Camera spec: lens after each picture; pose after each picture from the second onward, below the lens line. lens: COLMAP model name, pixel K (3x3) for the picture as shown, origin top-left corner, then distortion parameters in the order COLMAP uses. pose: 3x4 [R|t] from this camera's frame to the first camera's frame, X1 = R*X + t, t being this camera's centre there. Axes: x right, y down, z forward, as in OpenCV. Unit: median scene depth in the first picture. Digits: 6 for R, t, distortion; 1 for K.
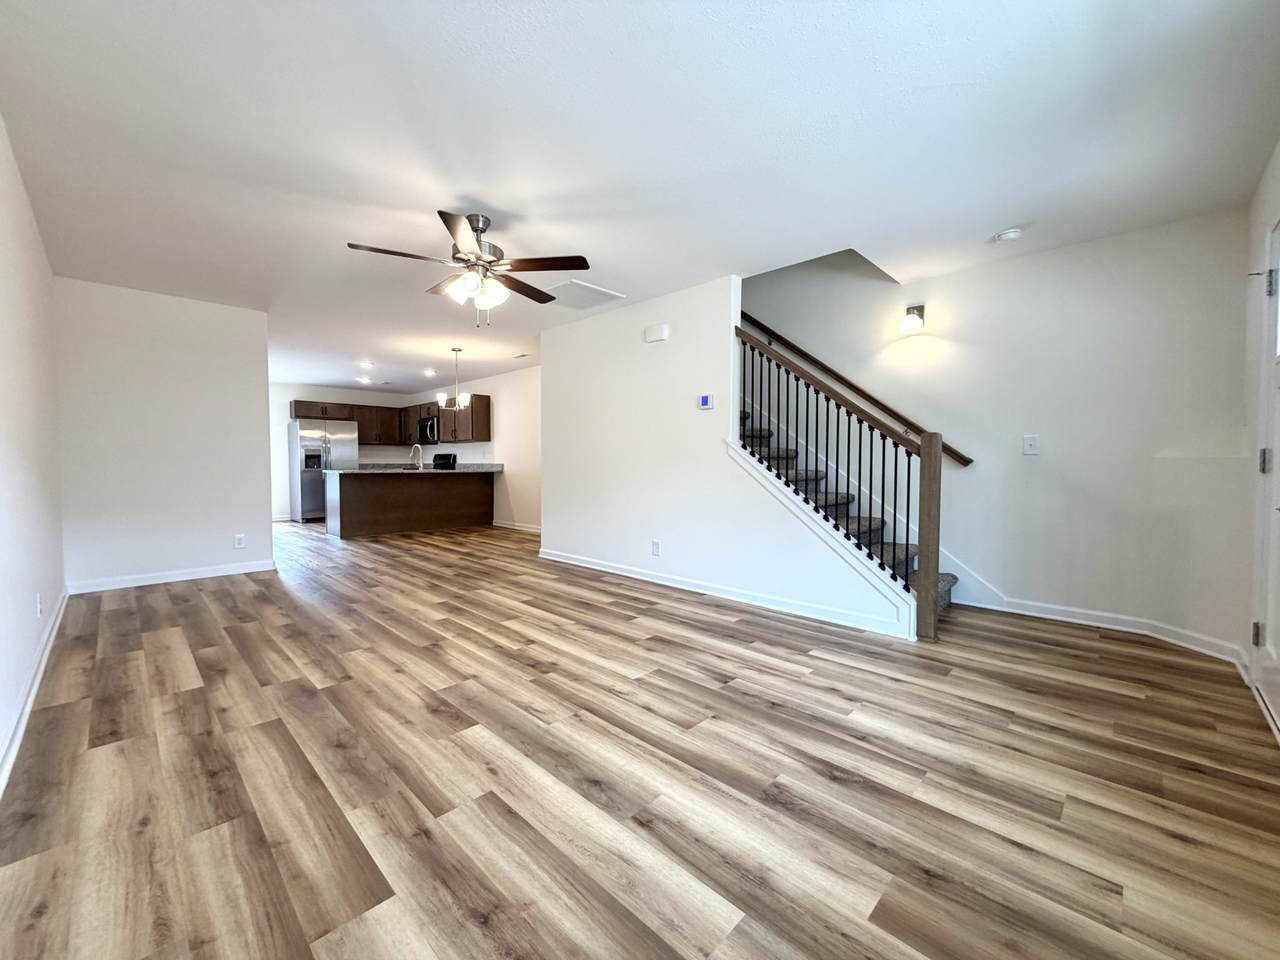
lens RADIAL K [[511.3, 0, 638.9], [0, 511.3, 497.5], [0, 0, 1]] dist [0.000487, 0.000166]
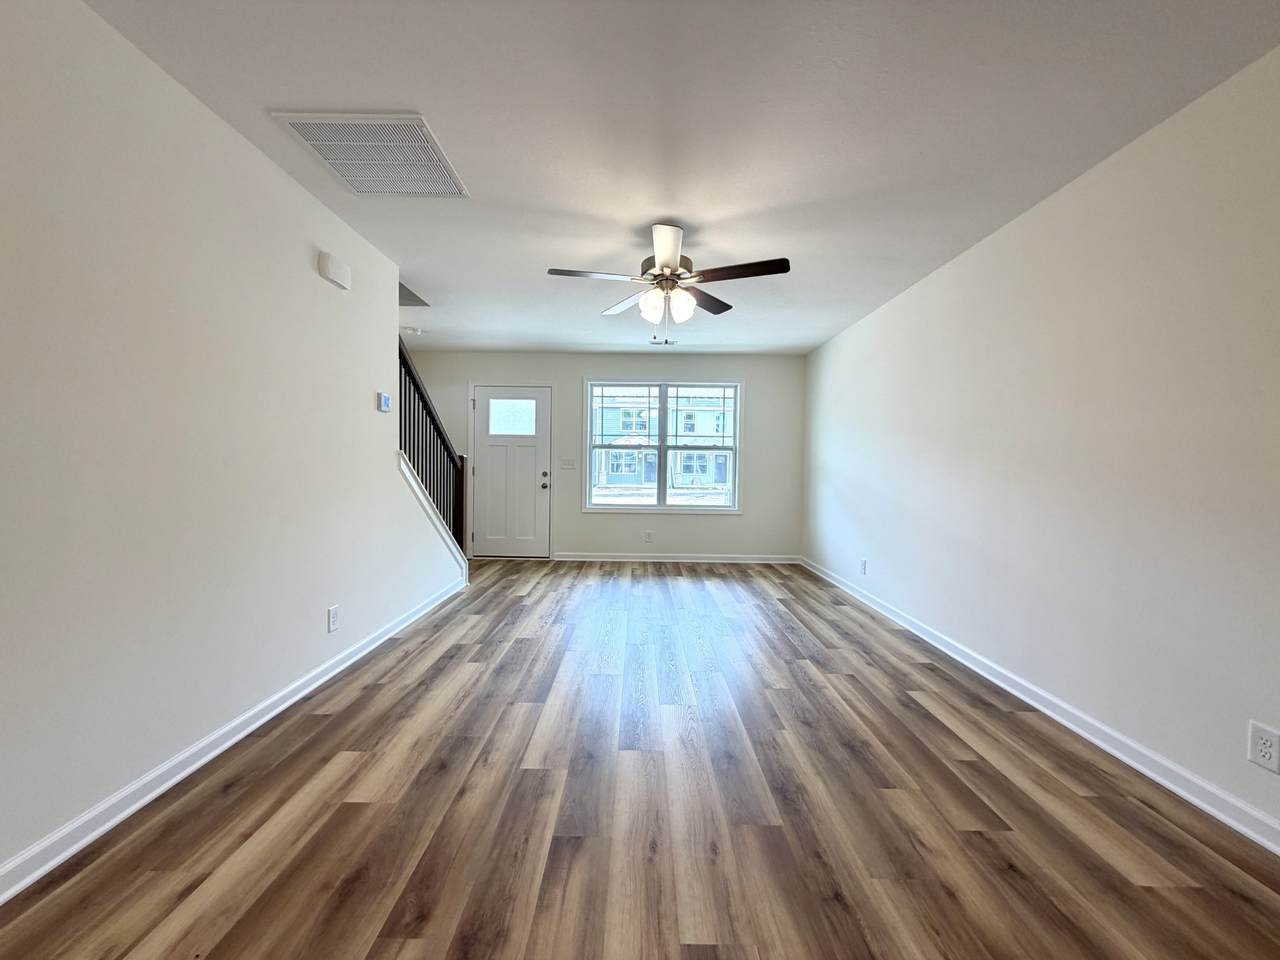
lens RADIAL K [[511.3, 0, 640.0], [0, 511.3, 480.0], [0, 0, 1]] dist [0.000633, 0.000051]
pose [[-0.697474, -0.030299, 0.715969, -0.920543], [0.035685, 0.996398, 0.076930, -0.141522], [-0.715721, 0.079206, -0.693880, 1.605290]]
